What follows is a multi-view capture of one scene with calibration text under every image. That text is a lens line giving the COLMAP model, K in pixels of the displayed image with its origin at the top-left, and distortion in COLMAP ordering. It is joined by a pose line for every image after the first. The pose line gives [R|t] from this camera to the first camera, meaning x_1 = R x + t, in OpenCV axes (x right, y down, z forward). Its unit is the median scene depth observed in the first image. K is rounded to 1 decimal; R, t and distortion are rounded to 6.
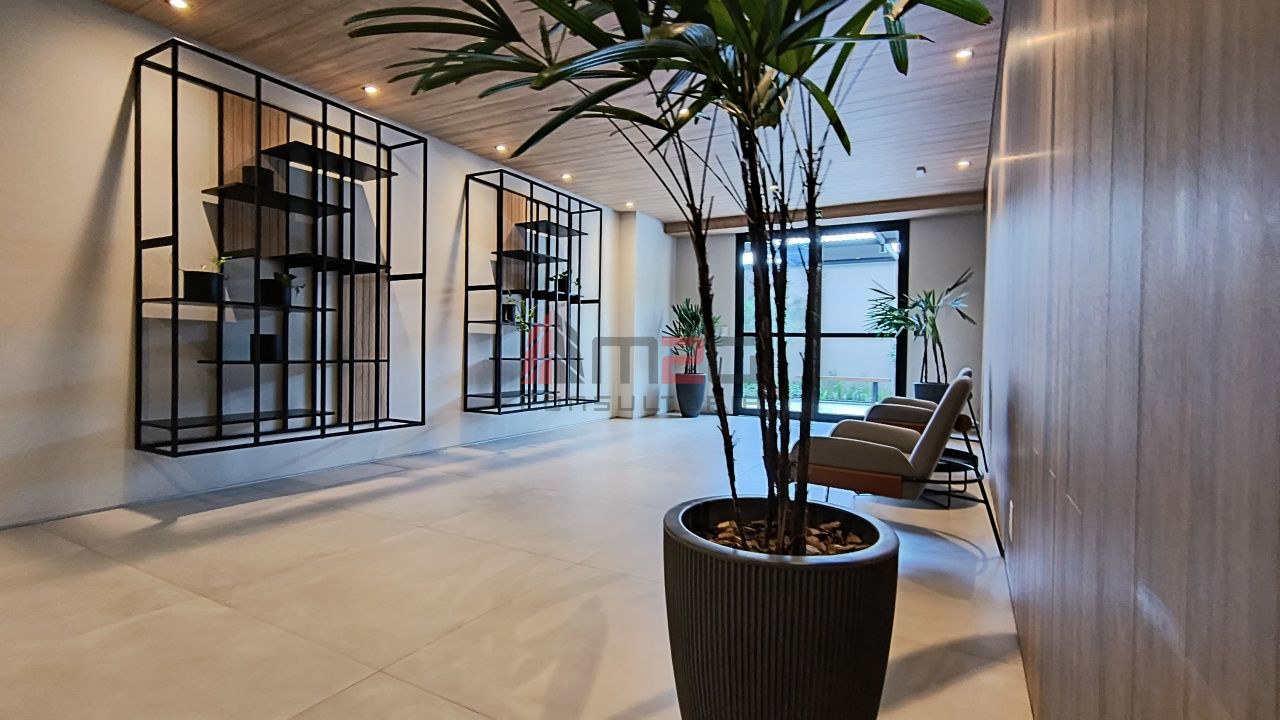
lens RADIAL K [[586.0, 0, 639.6], [0, 586.0, 354.4], [0, 0, 1]] dist [-0.003063, -0.000755]
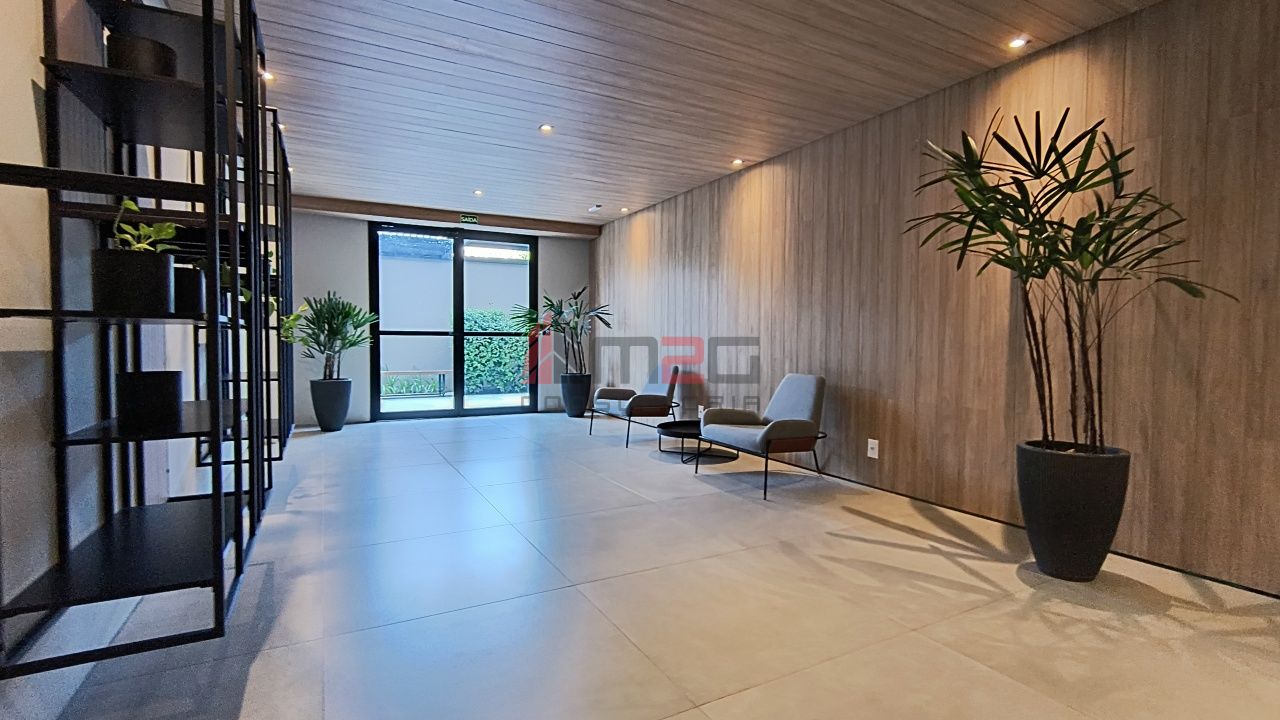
lens RADIAL K [[586.0, 0, 643.9], [0, 586.0, 363.6], [0, 0, 1]] dist [-0.003063, -0.000755]
pose [[0.523872, -0.034822, 0.851085, -1.373272], [0.001763, 0.999206, 0.039797, -0.072283], [-0.851795, -0.019348, 0.523518, 0.636344]]
